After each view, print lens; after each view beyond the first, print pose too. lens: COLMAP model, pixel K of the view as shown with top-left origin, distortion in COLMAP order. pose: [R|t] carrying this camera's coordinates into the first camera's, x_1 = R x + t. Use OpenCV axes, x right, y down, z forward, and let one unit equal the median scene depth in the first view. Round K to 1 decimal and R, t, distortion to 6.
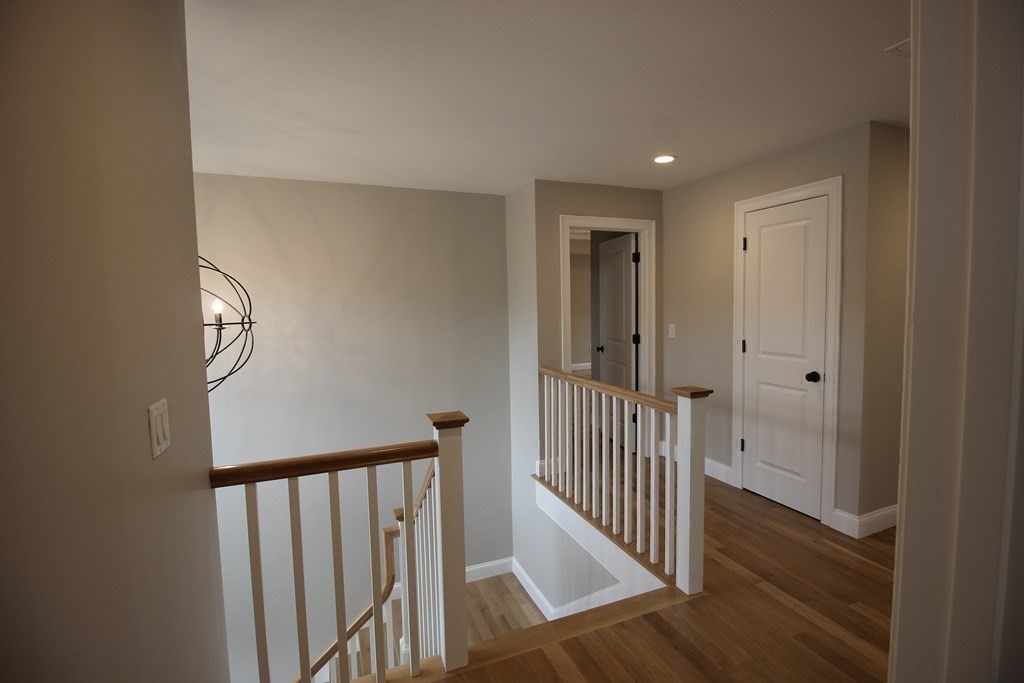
lens RADIAL K [[474.2, 0, 519.8], [0, 474.2, 335.1], [0, 0, 1]] dist [-0.000401, -0.012490]
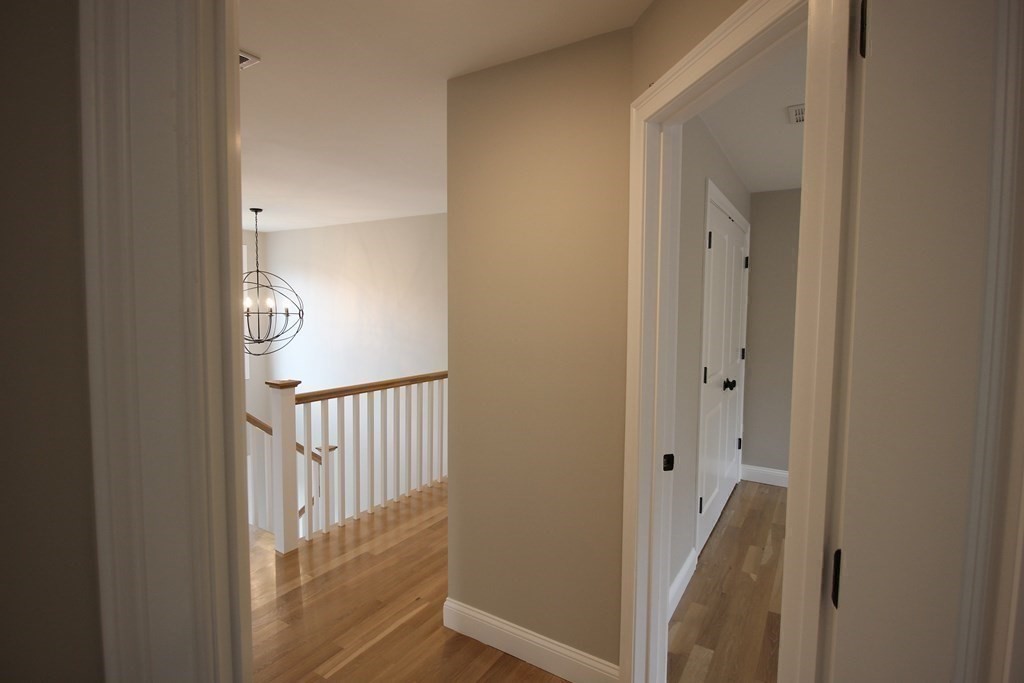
lens RADIAL K [[500.2, 0, 513.2], [0, 500.2, 332.1], [0, 0, 1]] dist [0.001657, -0.014200]
pose [[0.579206, 0.066024, -0.812503, 1.363553], [-0.072221, 0.996951, 0.029529, -0.069261], [0.811976, 0.041576, 0.582208, 0.580541]]
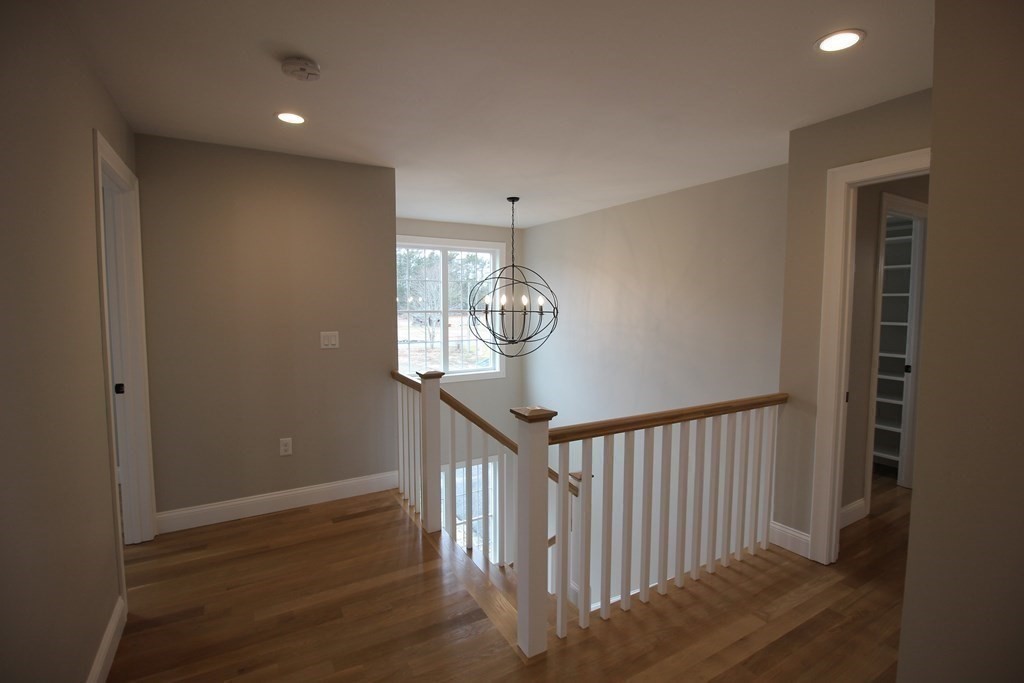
lens RADIAL K [[474.2, 0, 519.8], [0, 474.2, 335.1], [0, 0, 1]] dist [-0.000401, -0.012490]
pose [[0.146063, 0.087396, -0.985407, 0.926215], [-0.071304, 0.994429, 0.077627, -0.062990], [0.986702, 0.058925, 0.151481, 0.669354]]
